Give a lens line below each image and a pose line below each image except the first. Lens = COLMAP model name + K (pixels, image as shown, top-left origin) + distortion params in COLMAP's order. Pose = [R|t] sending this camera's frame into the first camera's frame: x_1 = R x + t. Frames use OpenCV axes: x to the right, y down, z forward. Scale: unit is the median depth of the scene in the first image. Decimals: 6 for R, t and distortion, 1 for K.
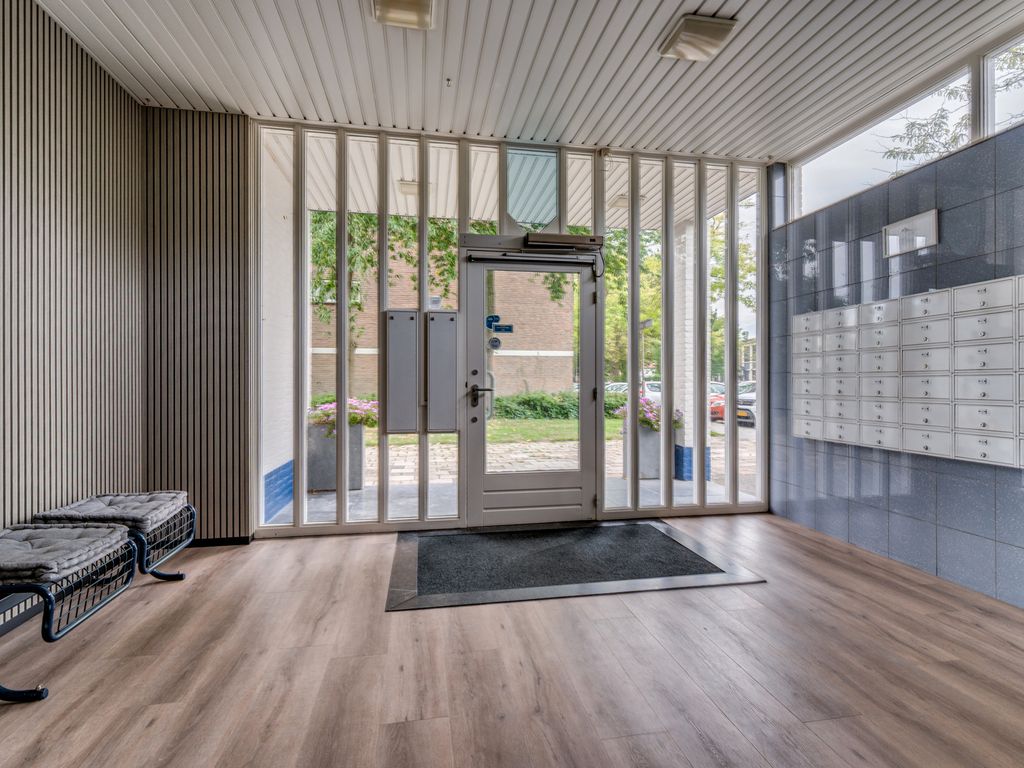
lens RADIAL K [[524.6, 0, 511.6], [0, 524.6, 382.5], [0, 0, 1]] dist [0.003623, 0.000183]
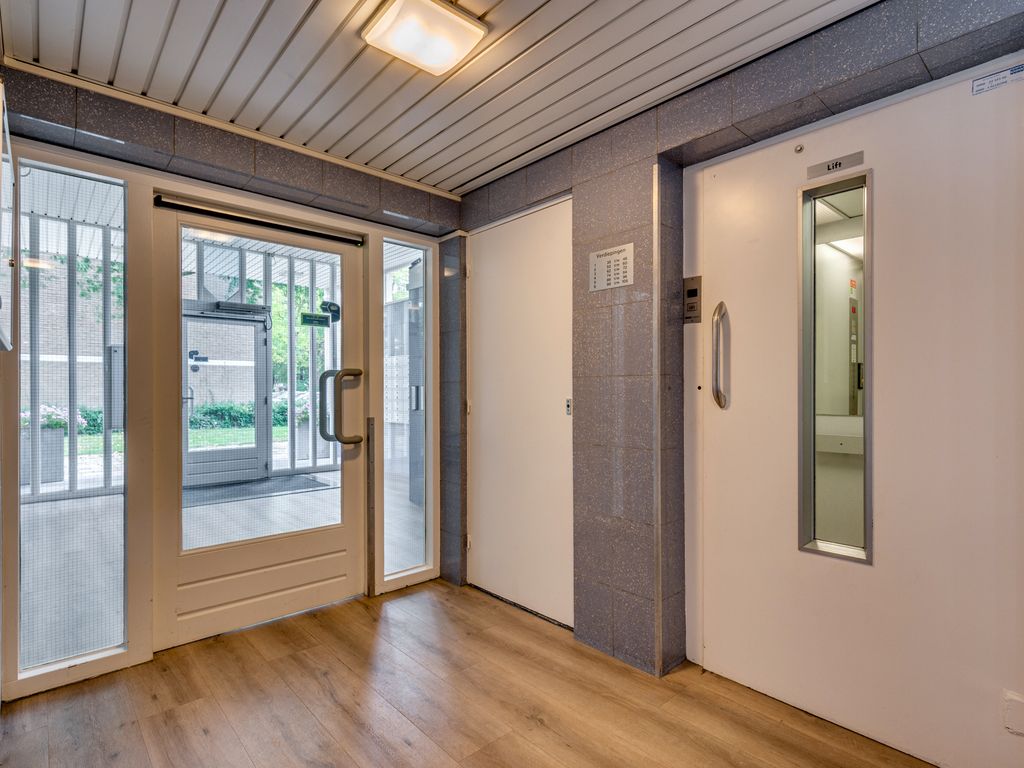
lens RADIAL K [[524.6, 0, 510.0], [0, 524.6, 390.8], [0, 0, 1]] dist [0.003623, 0.000183]
pose [[0.854025, -0.002337, 0.520227, -0.043691], [0.003544, 0.999993, -0.001325, -0.002801], [-0.520220, 0.002975, 0.854027, -0.803179]]
